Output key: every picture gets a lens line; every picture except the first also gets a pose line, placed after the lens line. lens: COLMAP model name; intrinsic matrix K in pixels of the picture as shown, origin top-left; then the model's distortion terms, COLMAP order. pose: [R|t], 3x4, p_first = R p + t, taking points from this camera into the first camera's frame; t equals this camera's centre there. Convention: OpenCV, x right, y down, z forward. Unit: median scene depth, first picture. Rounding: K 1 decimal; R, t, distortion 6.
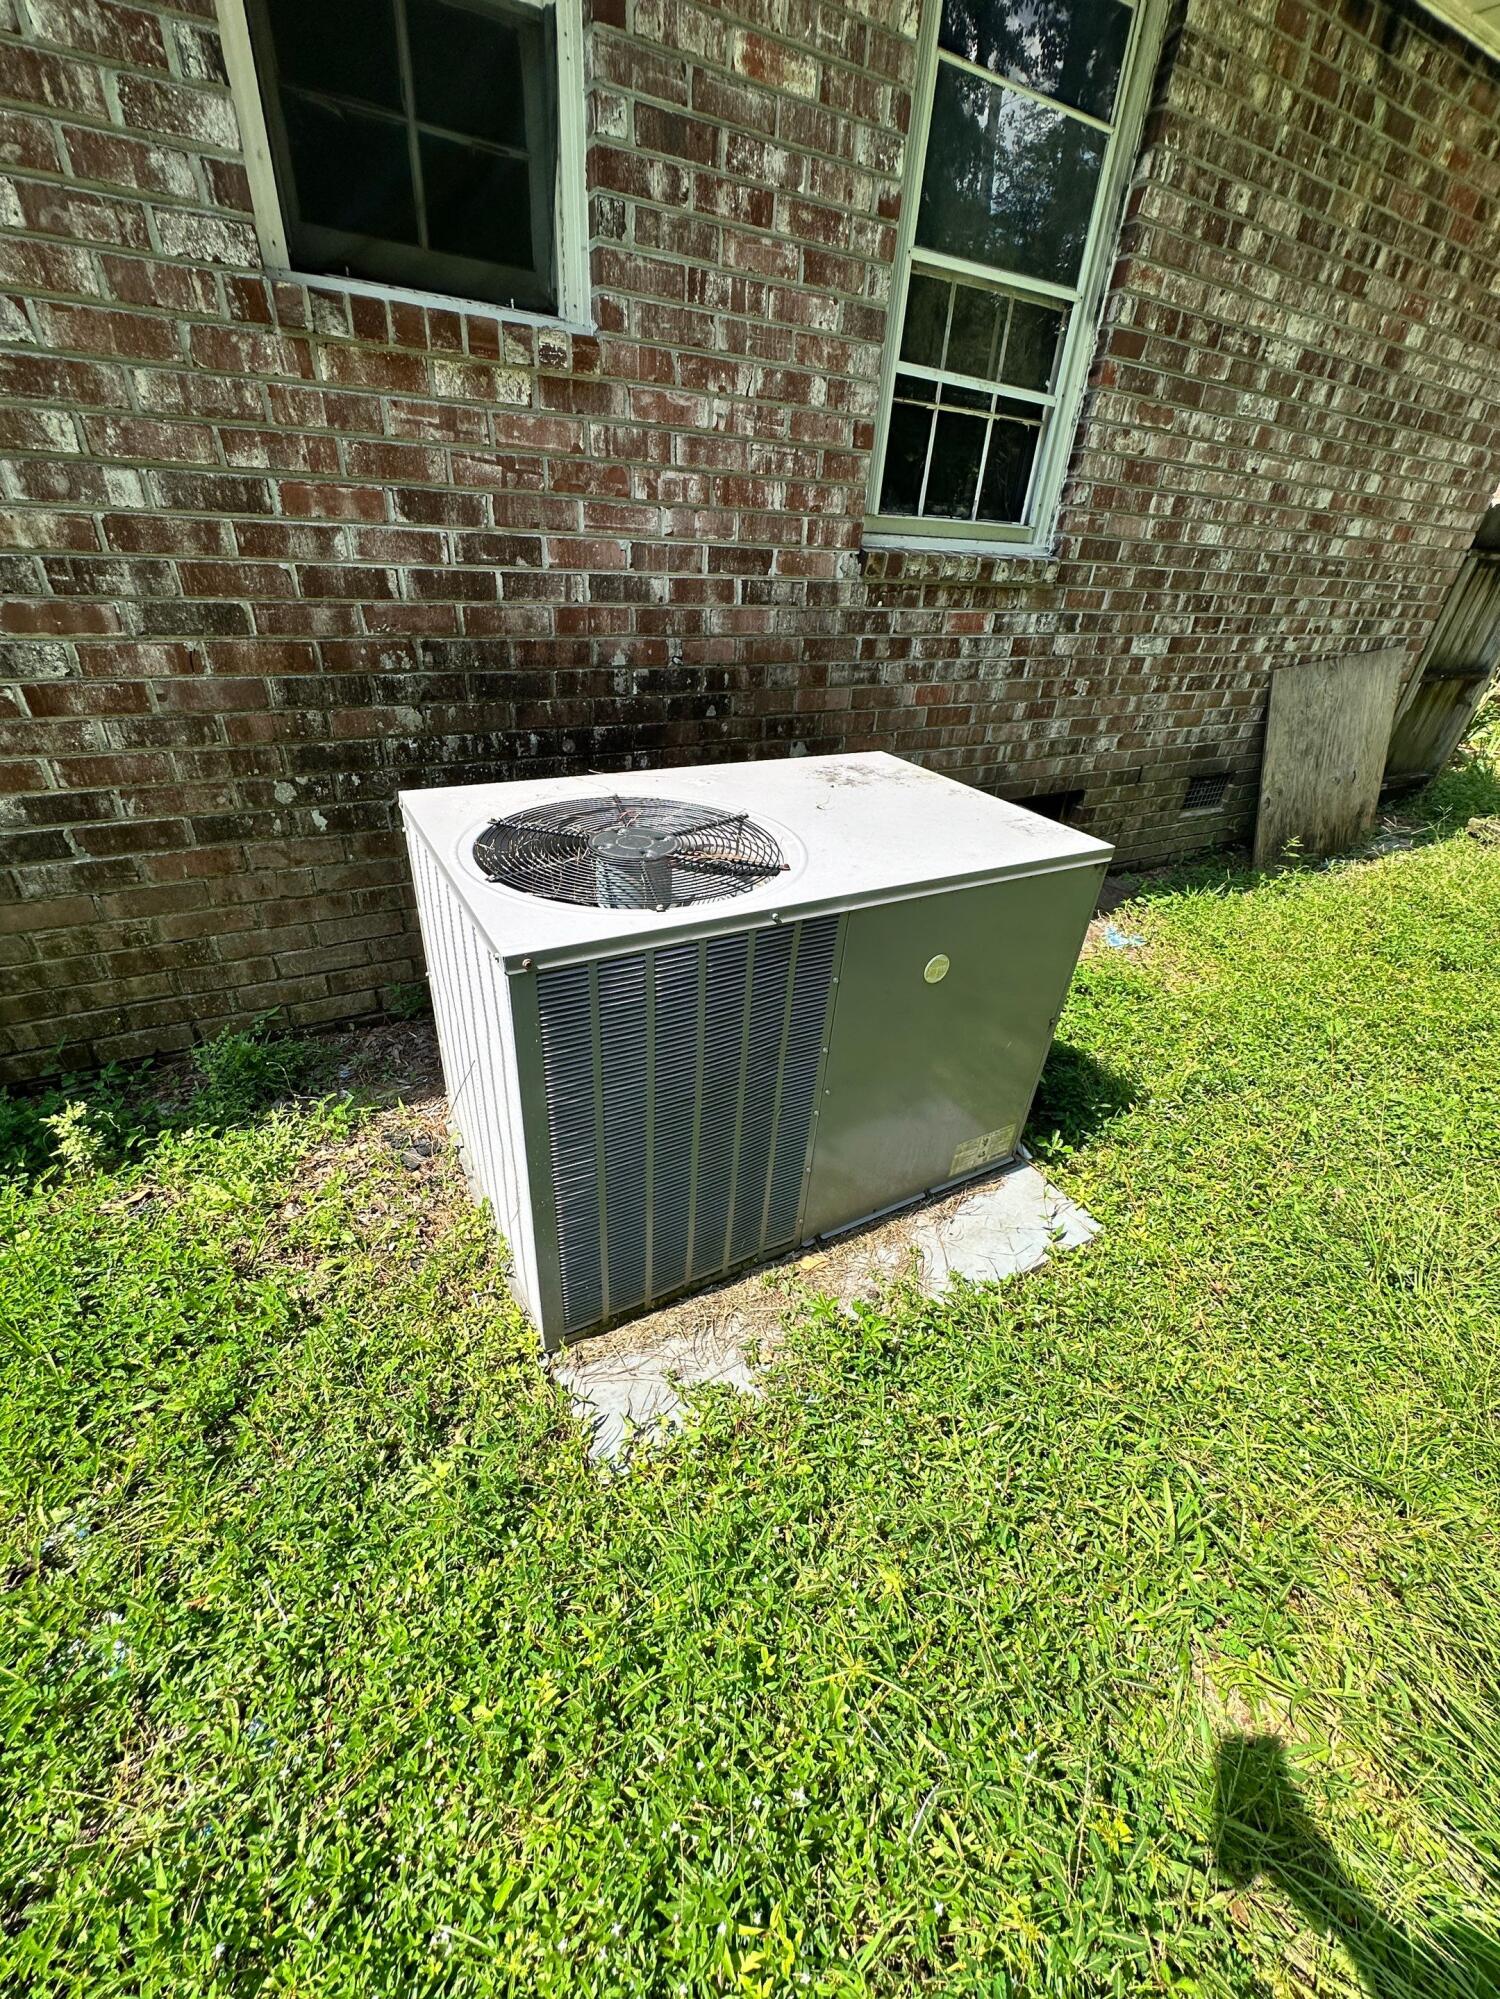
lens RADIAL K [[804.9, 0, 750.0], [0, 804.9, 999.5], [0, 0, 1]] dist [-0.003906, 0.000034]
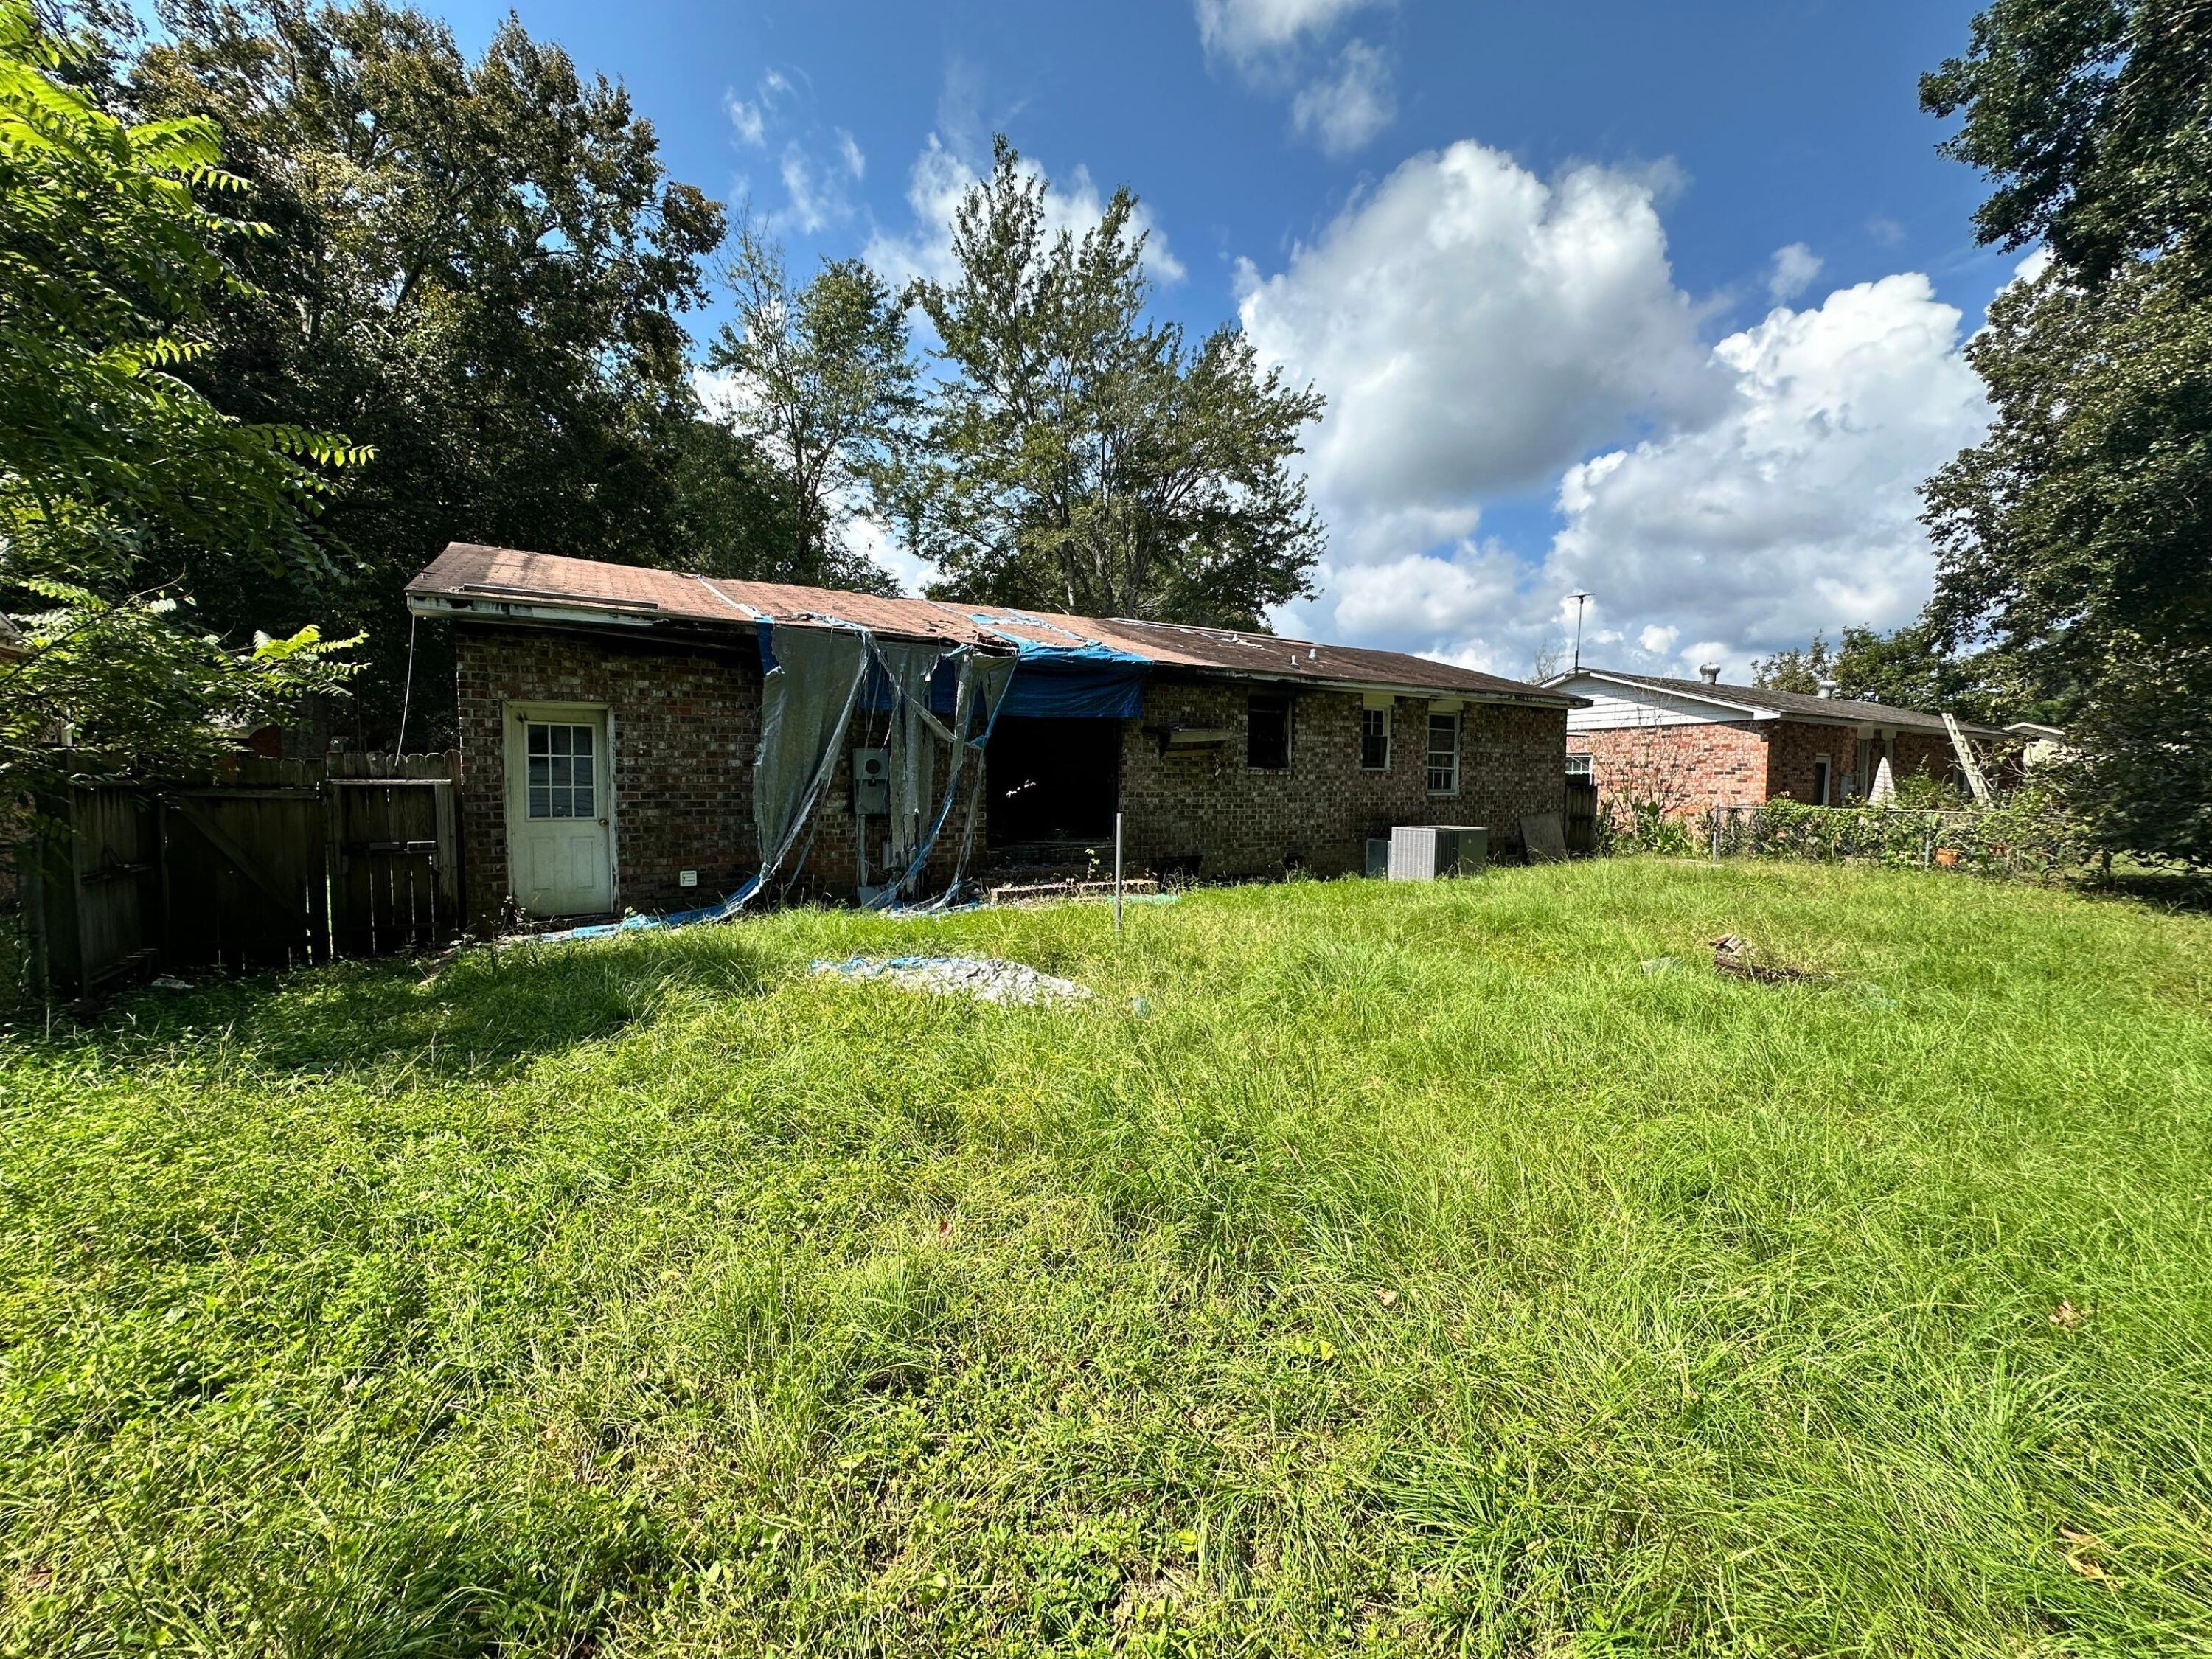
lens RADIAL K [[876.7, 0, 1110.0], [0, 876.7, 827.5], [0, 0, 1]] dist [-0.004085, 0.000682]
pose [[0.997704, -0.061102, 0.029209, -1.984092], [0.067667, 0.881594, -0.467134, 2.034821], [0.002792, 0.468038, 0.883704, -3.745299]]
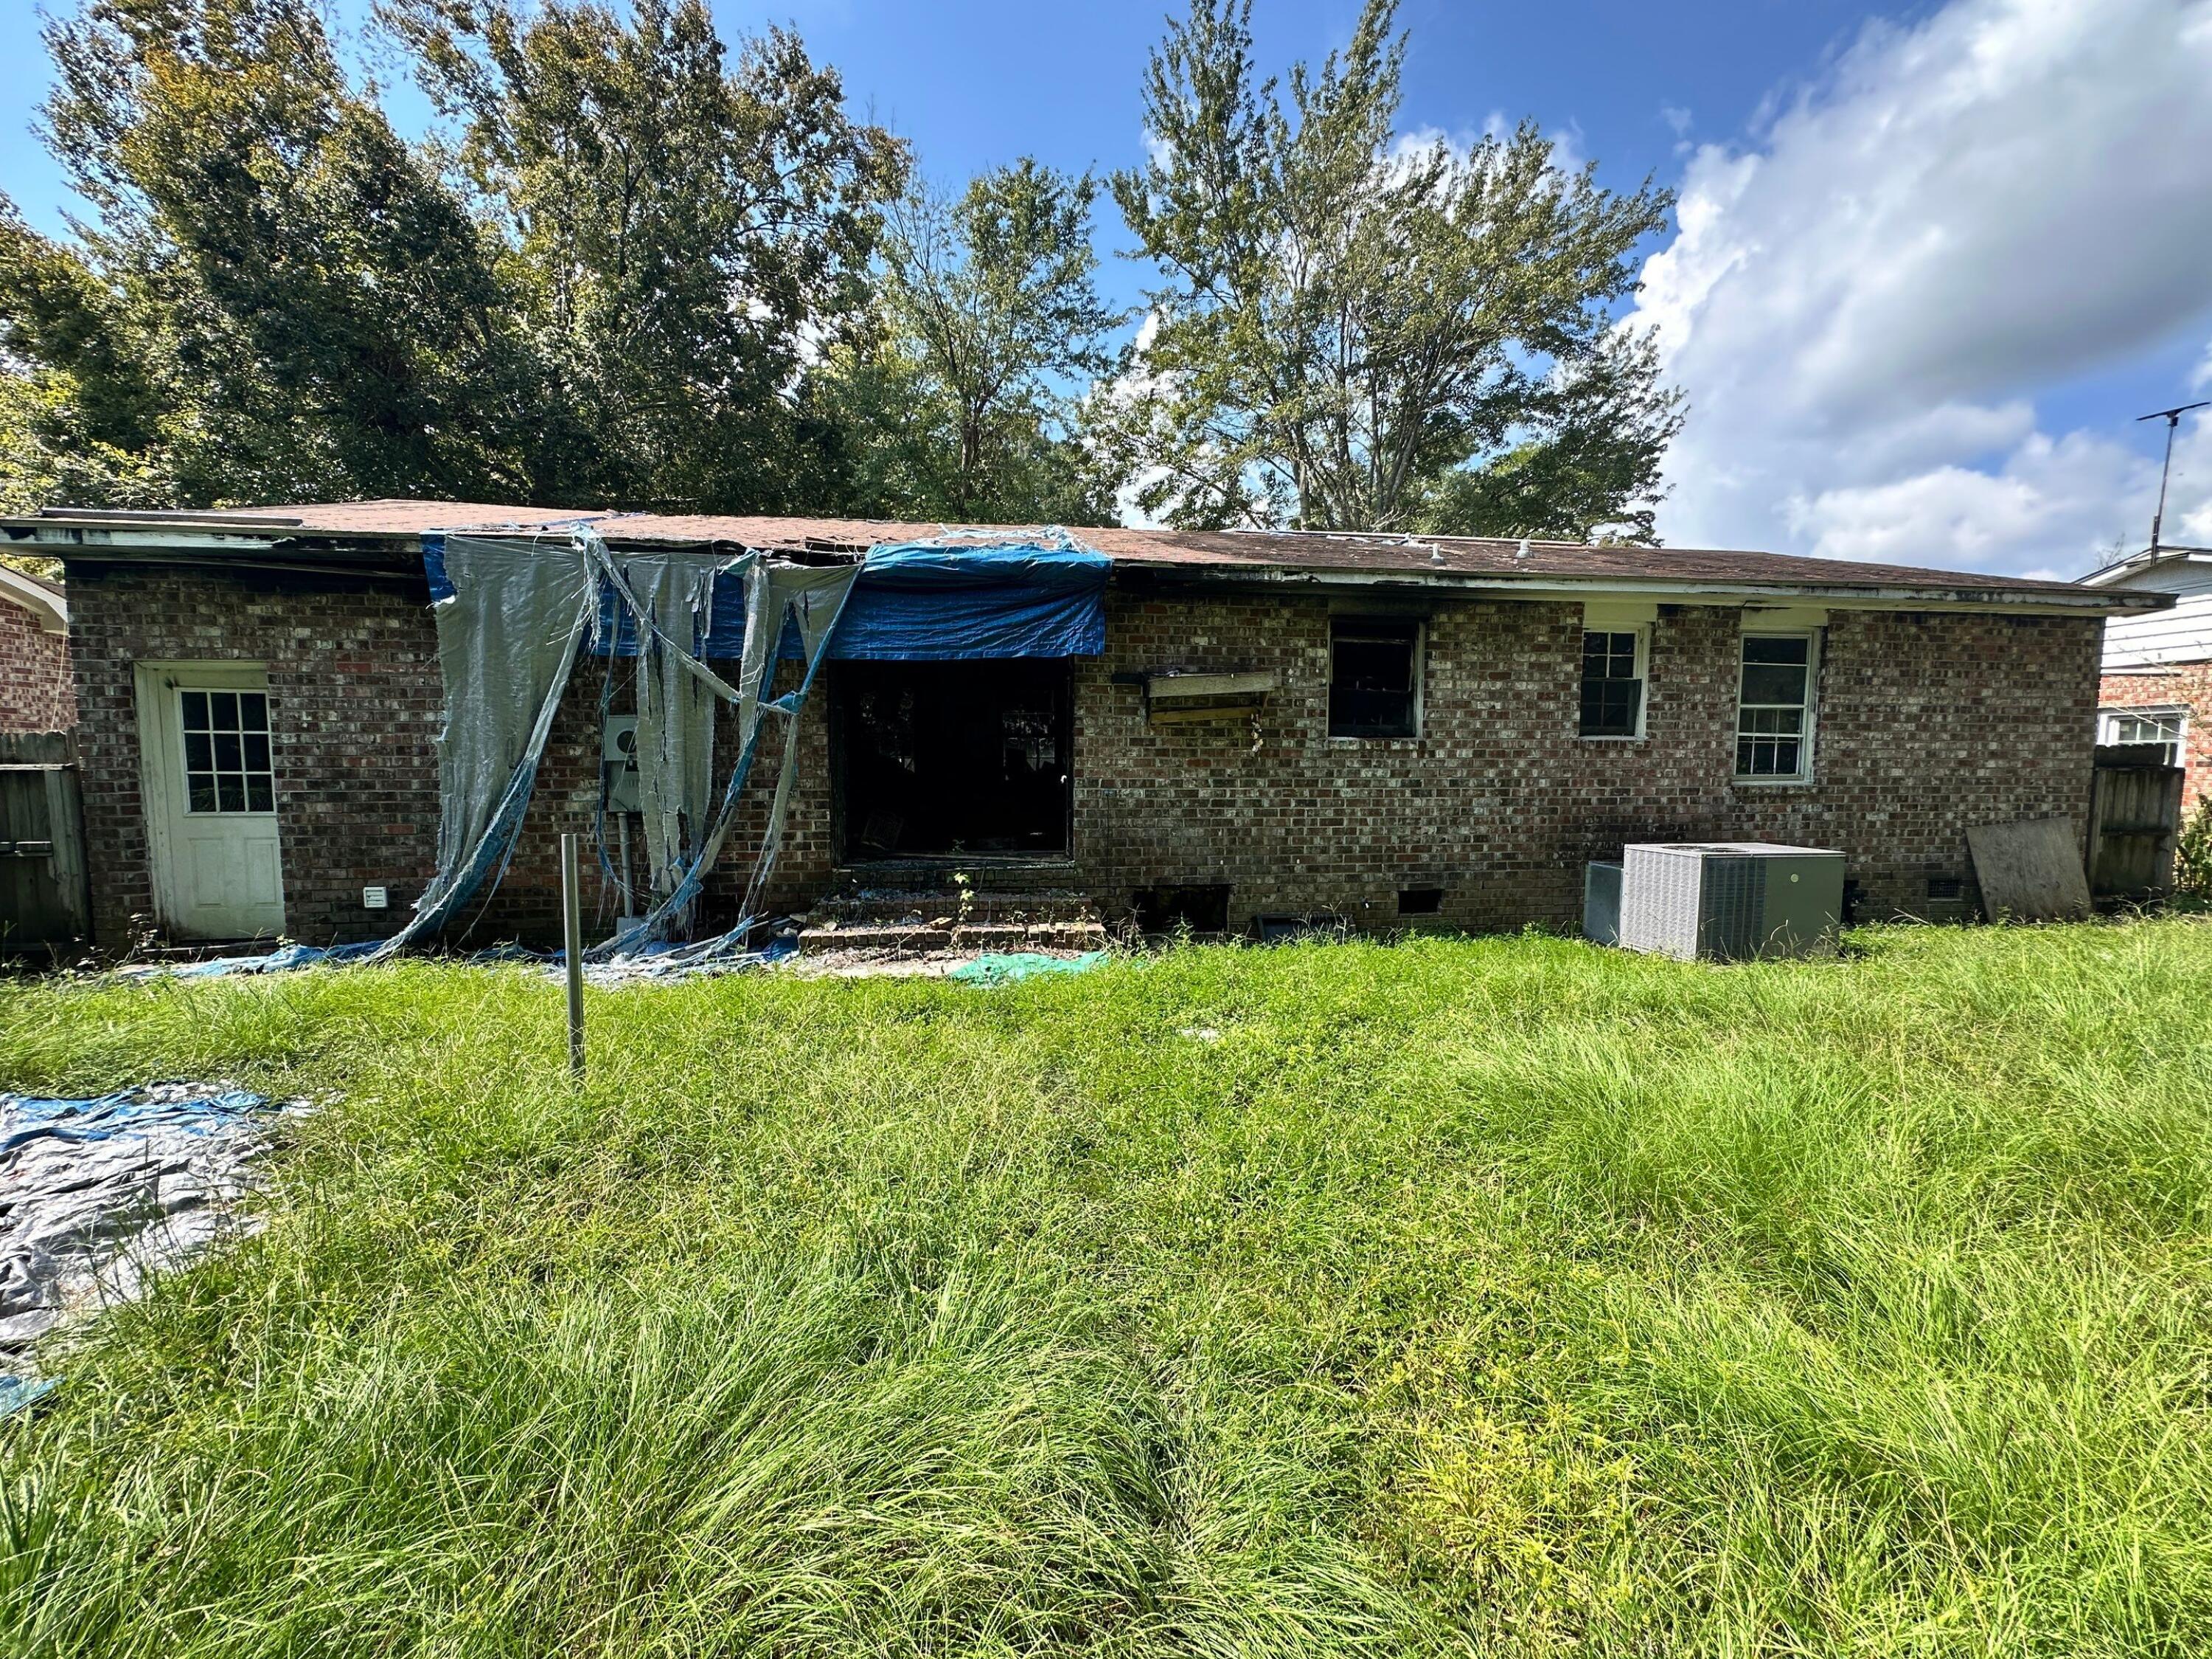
lens RADIAL K [[876.7, 0, 1110.0], [0, 876.7, 827.5], [0, 0, 1]] dist [-0.004085, 0.000682]
pose [[0.928345, -0.034921, -0.370077, -0.731309], [-0.138298, 0.891660, -0.431063, 1.164505], [0.345036, 0.451356, 0.822939, -2.157608]]
